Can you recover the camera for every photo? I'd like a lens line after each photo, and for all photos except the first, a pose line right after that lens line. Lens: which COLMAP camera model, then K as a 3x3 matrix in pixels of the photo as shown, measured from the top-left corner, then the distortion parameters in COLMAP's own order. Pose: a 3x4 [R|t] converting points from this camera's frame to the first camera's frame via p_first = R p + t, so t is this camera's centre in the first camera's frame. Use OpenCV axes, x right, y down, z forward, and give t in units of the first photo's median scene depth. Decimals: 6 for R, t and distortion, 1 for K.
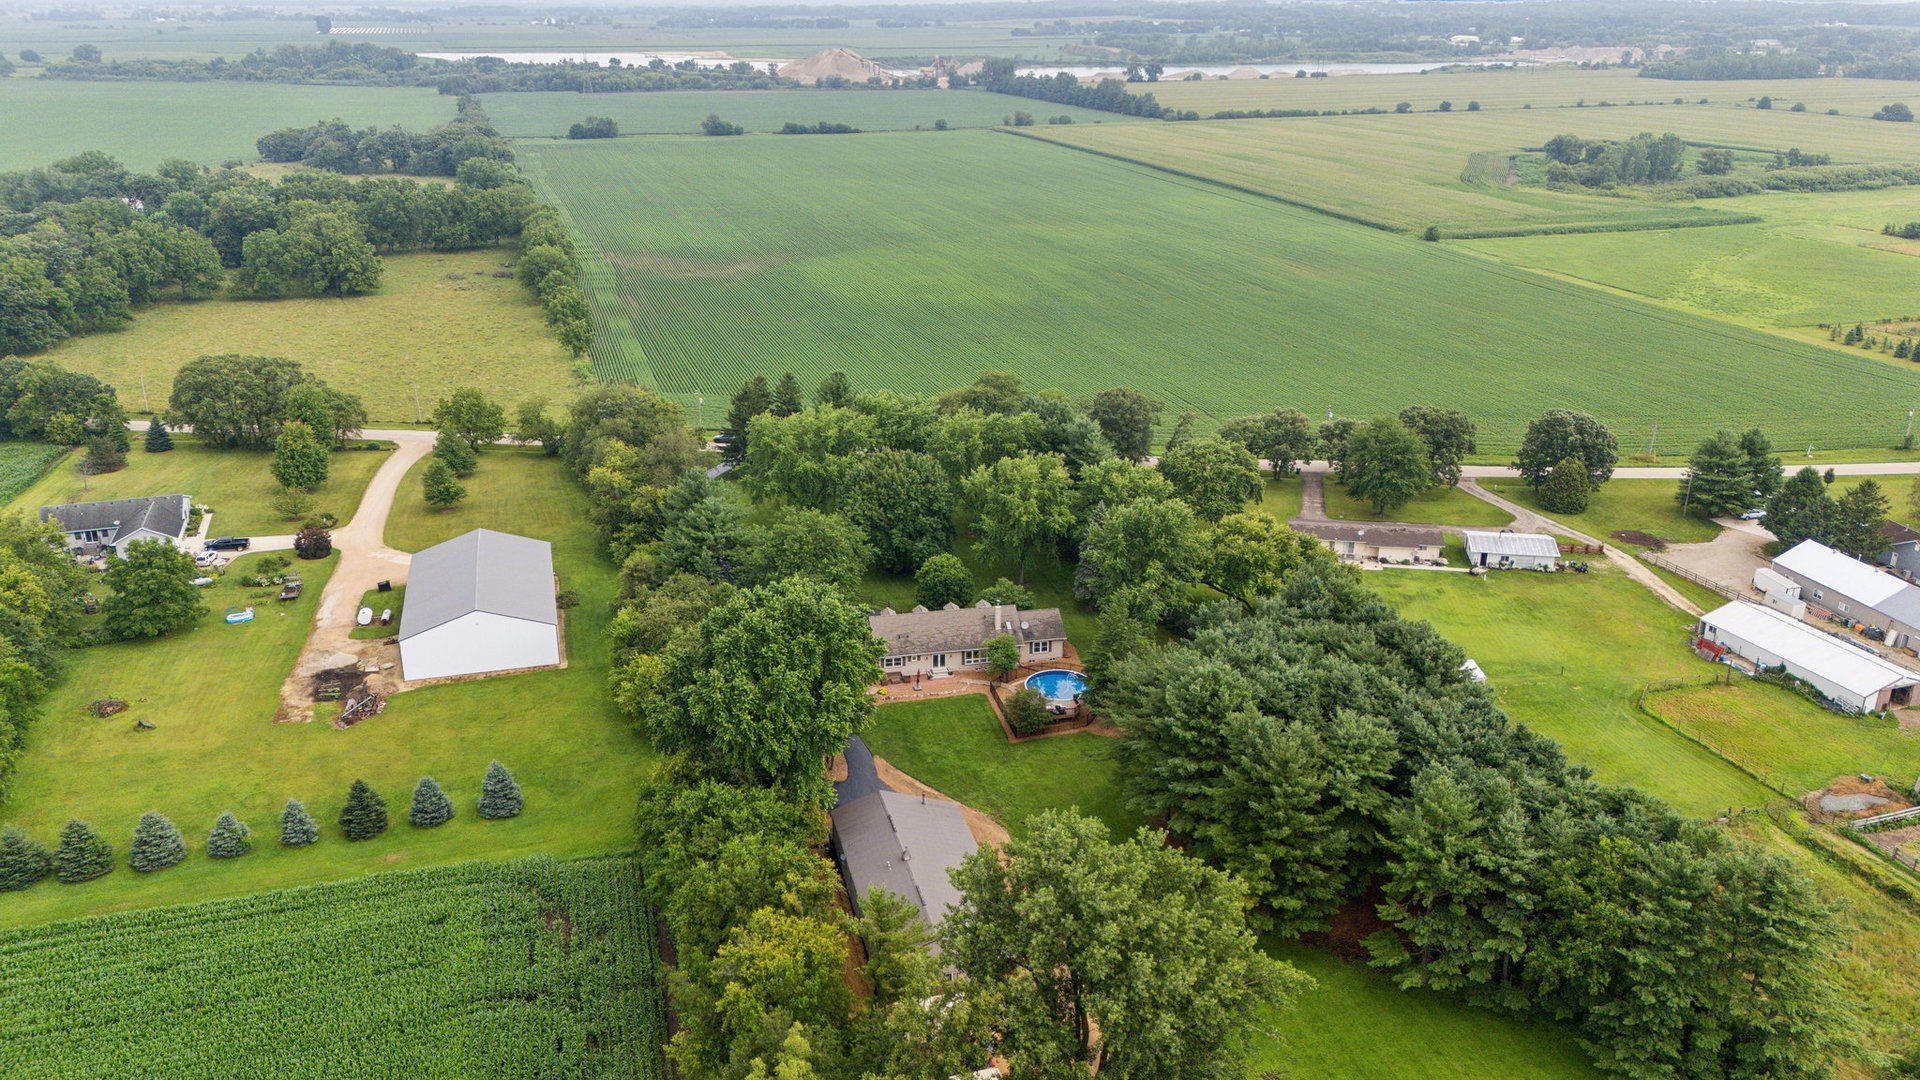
lens RADIAL K [[1471.1, 0, 960.0], [0, 1471.1, 540.0], [0, 0, 1]] dist [0.088425, -0.097646]
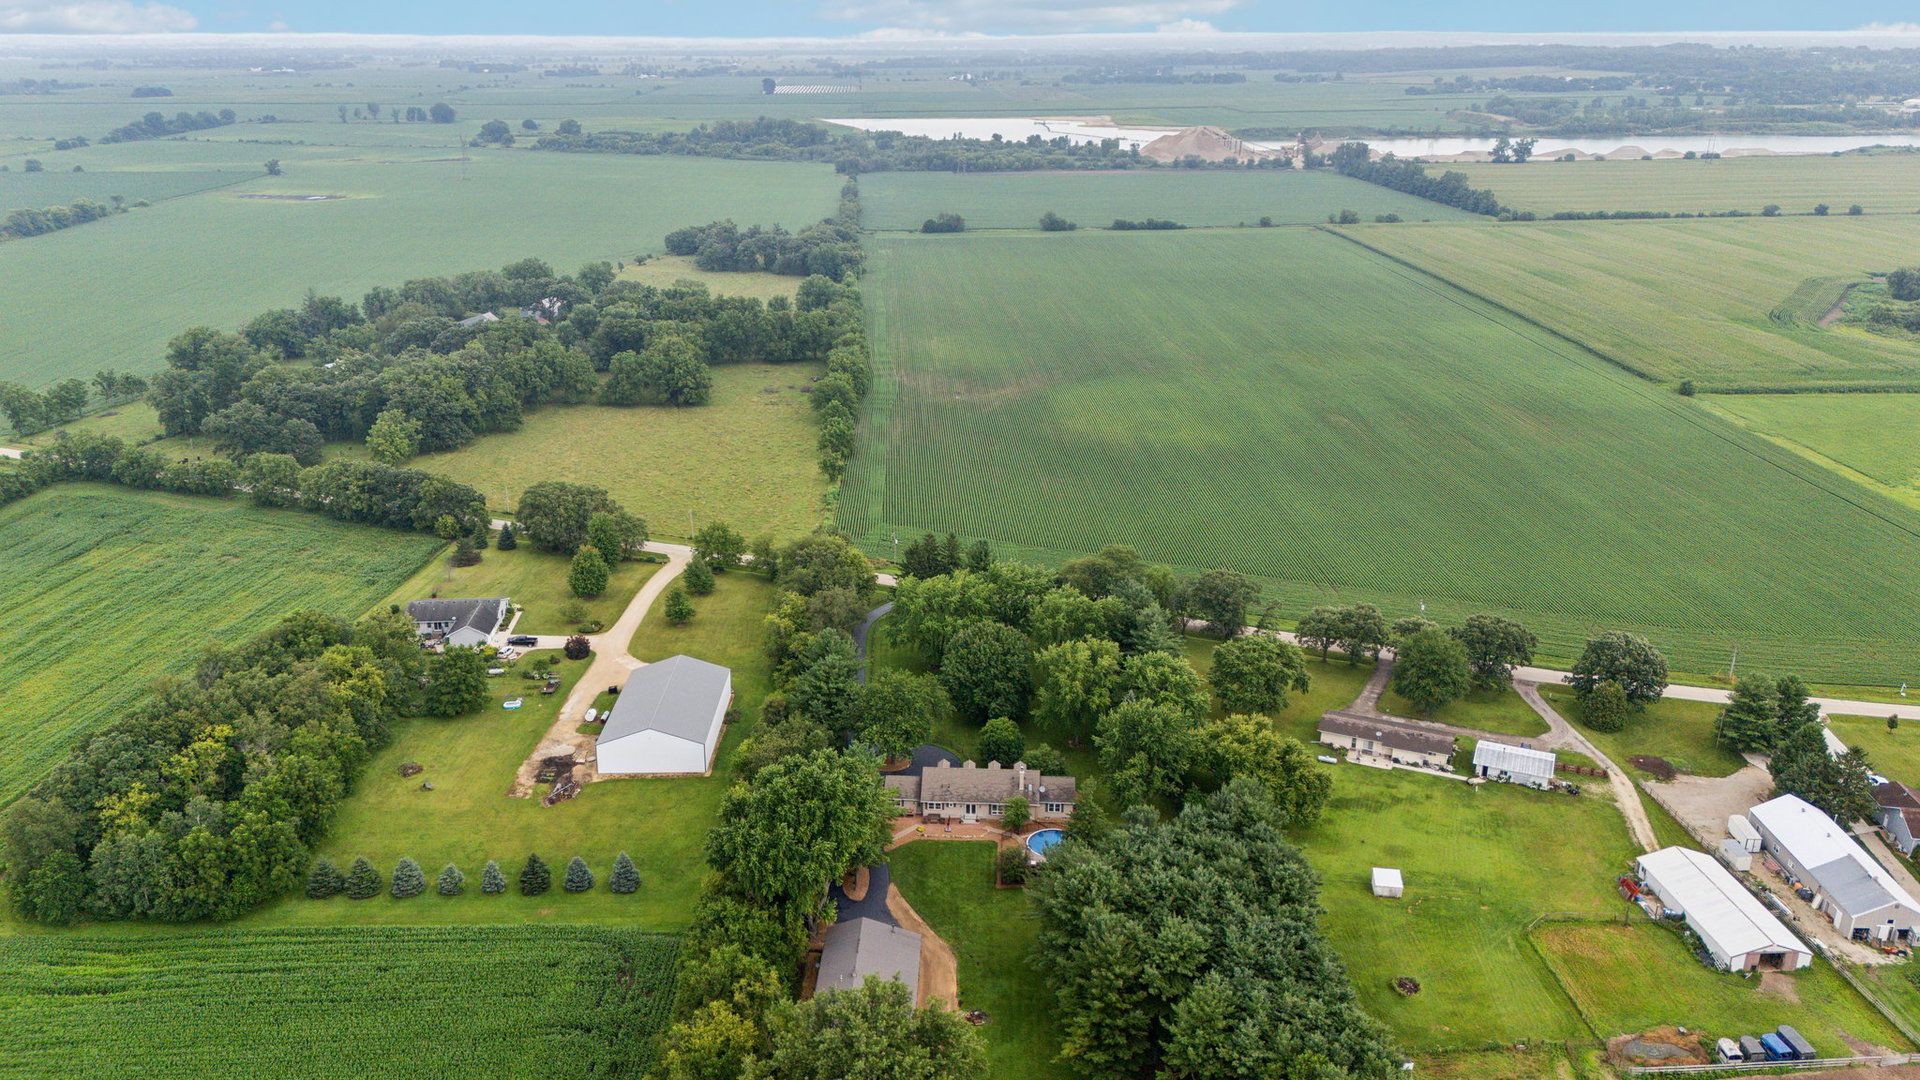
lens RADIAL K [[1471.1, 0, 960.0], [0, 1471.1, 540.0], [0, 0, 1]] dist [0.088425, -0.097646]
pose [[0.960276, 0.085047, -0.265776, 0.245993], [-0.087422, 0.996167, 0.002901, -0.127507], [0.265004, 0.020449, 0.964030, -0.204288]]
